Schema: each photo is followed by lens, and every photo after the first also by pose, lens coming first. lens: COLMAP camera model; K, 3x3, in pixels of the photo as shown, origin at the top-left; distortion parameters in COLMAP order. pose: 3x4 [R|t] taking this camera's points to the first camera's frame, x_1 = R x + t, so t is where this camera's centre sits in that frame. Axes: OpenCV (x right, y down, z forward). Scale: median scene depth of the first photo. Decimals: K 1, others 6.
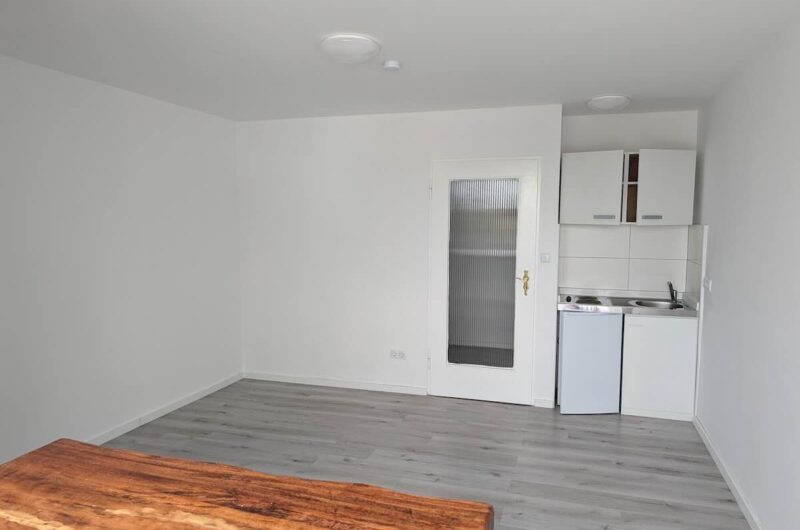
lens RADIAL K [[547.7, 0, 400.0], [0, 547.7, 265.0], [0, 0, 1]] dist [0.005275, 0.001289]
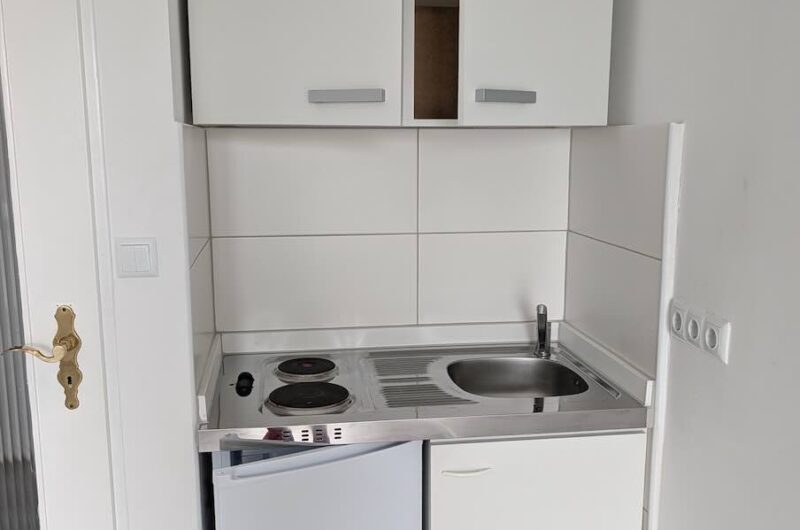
lens RADIAL K [[739.5, 0, 400.0], [0, 739.5, 265.0], [0, 0, 1]] dist [0.006745, 0.003586]
pose [[0.897932, -0.079398, 0.432913, 0.226514], [0.042767, 0.994679, 0.093721, -0.036959], [-0.438051, -0.065641, 0.896550, 0.641817]]
